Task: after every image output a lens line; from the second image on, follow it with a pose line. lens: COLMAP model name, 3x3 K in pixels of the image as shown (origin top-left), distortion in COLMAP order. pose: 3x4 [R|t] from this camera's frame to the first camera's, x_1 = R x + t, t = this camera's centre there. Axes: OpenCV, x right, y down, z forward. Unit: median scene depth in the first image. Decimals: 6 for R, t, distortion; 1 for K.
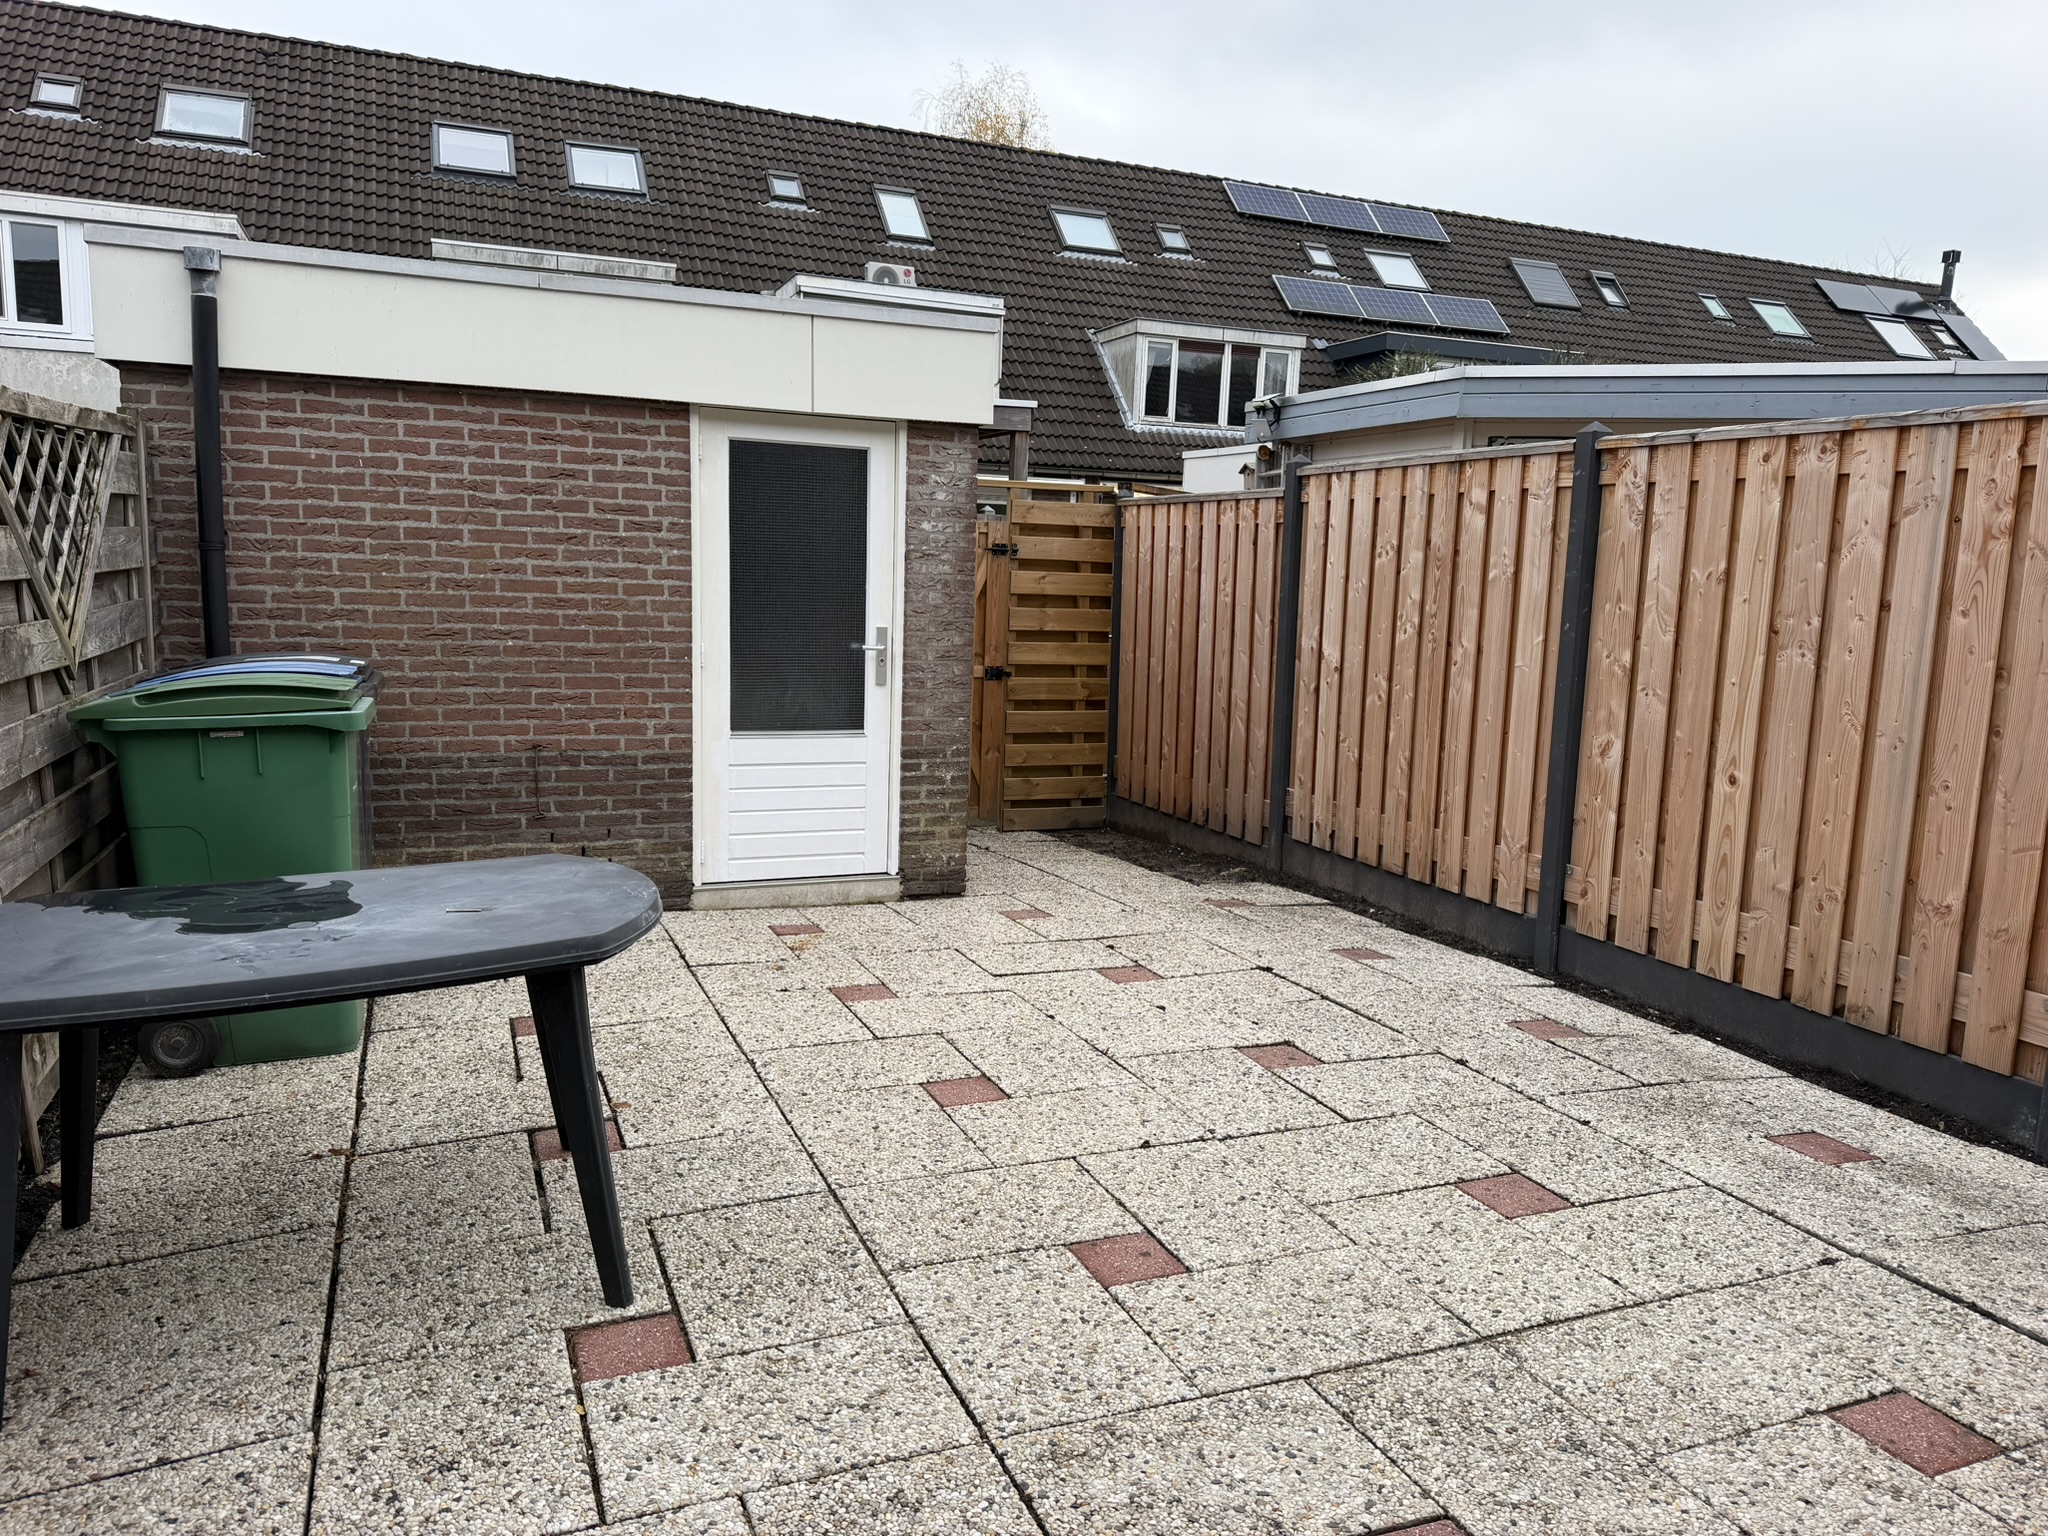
lens RADIAL K [[1447.4, 0, 1051.7], [0, 1447.4, 773.6], [0, 0, 1]] dist [0.016908, -0.036737]
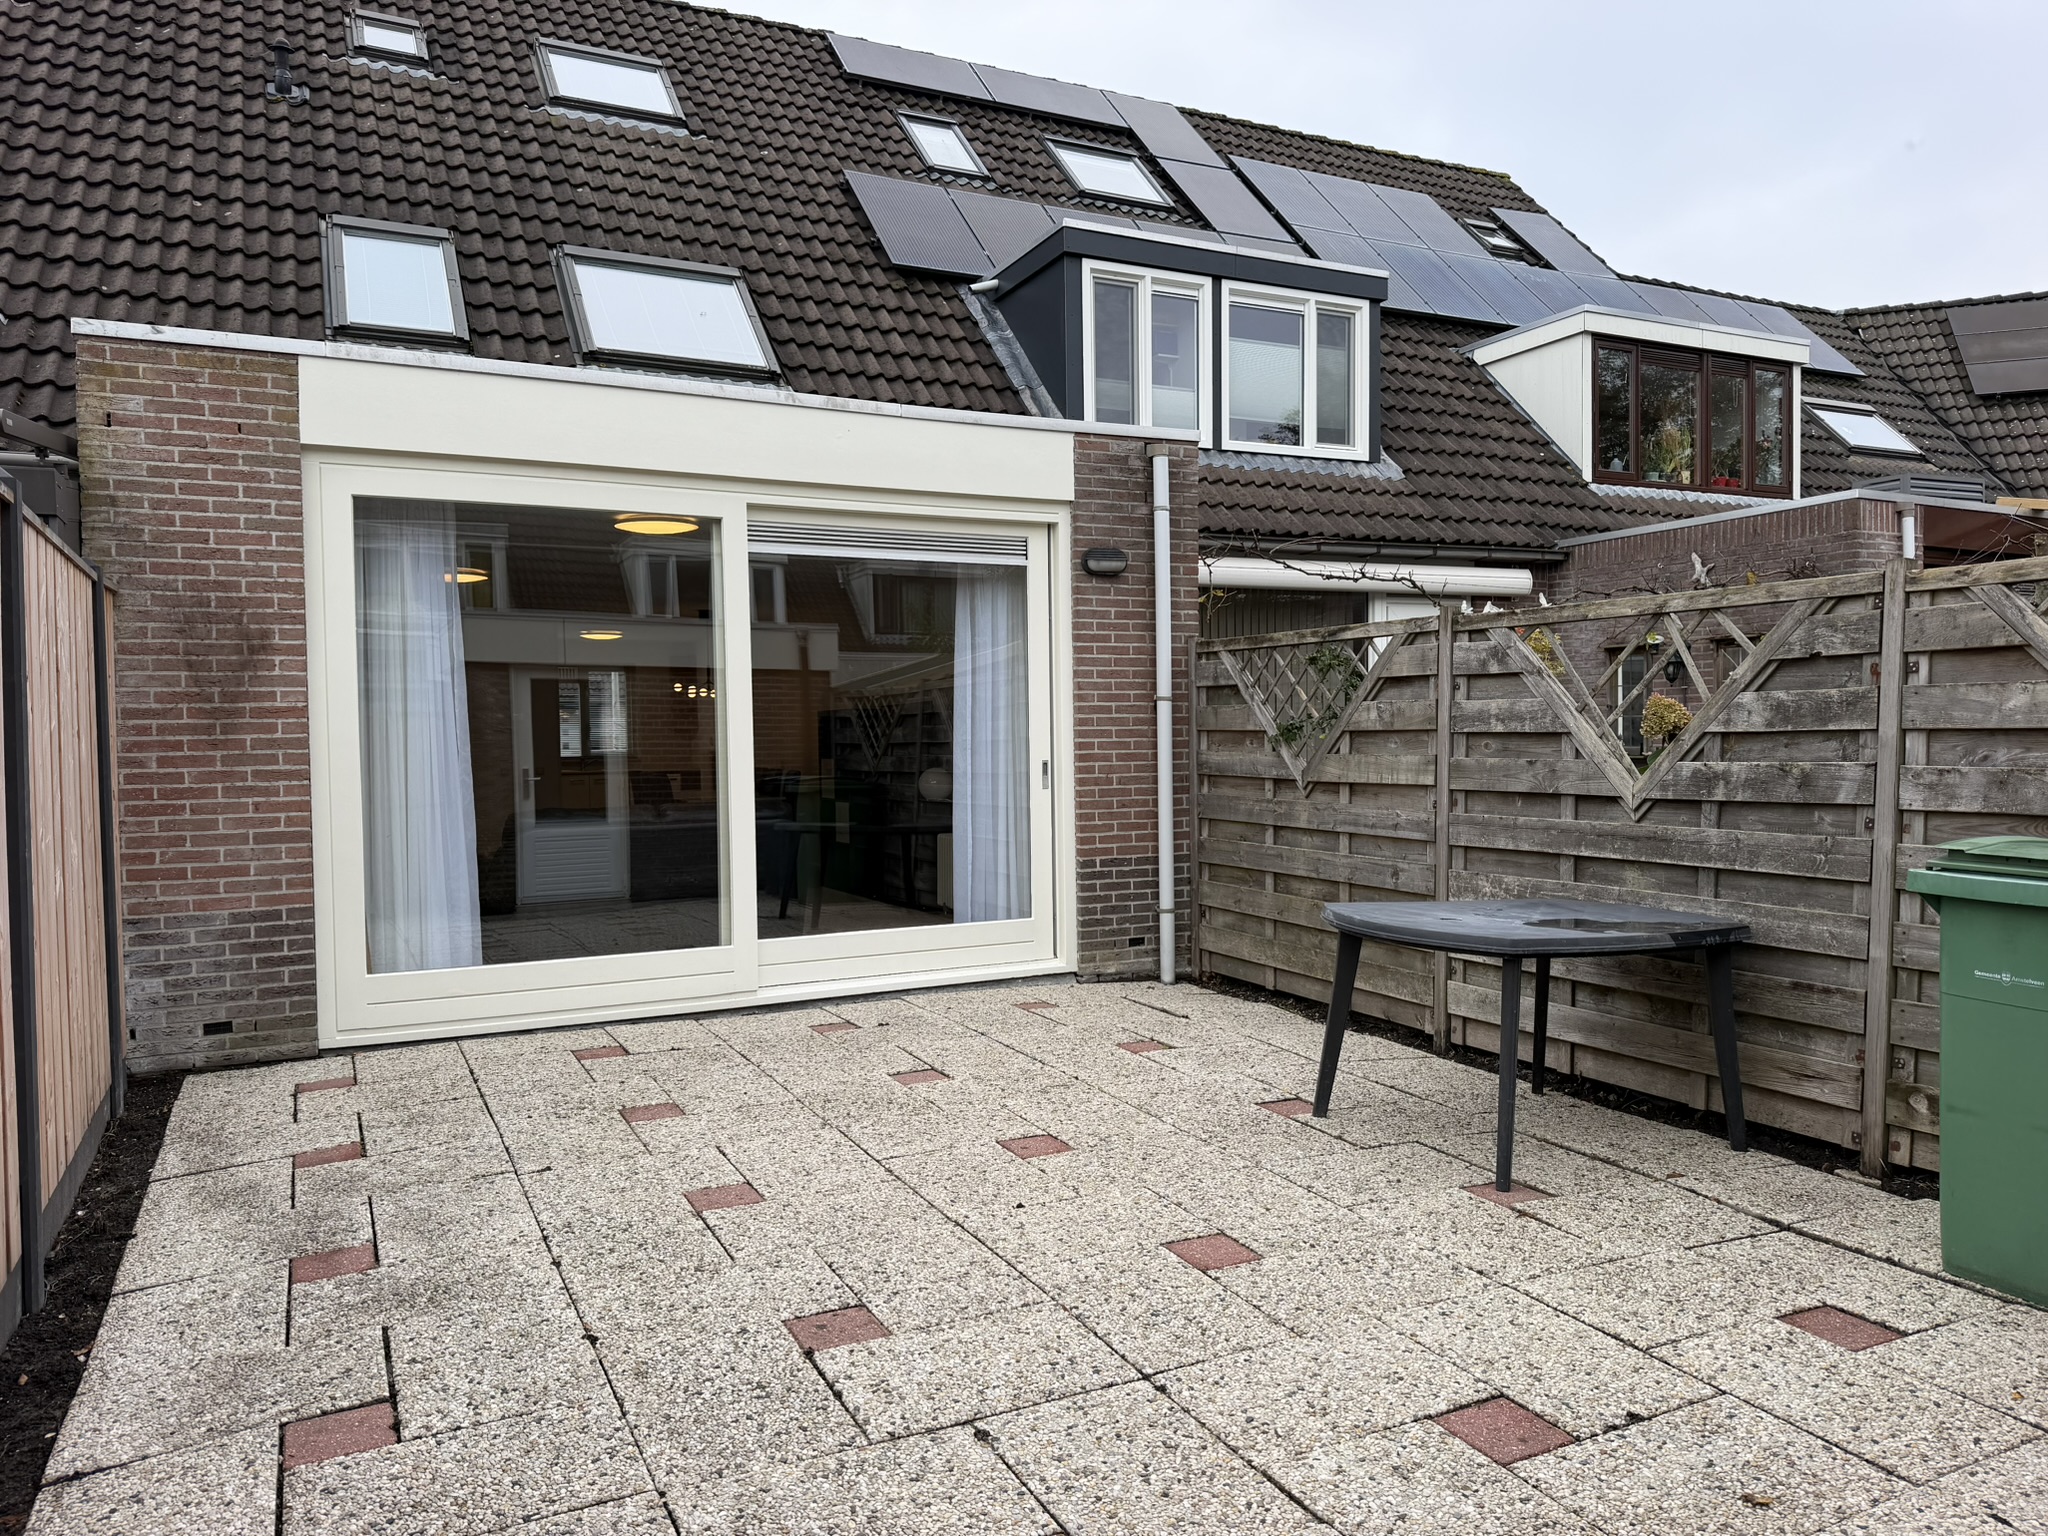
lens RADIAL K [[1447.4, 0, 1051.7], [0, 1447.4, 773.6], [0, 0, 1]] dist [0.016908, -0.036737]
pose [[-0.997512, -0.015560, -0.068760, 0.114782], [-0.026879, 0.985607, 0.166902, -0.242821], [0.065173, 0.168335, -0.983573, 1.905007]]
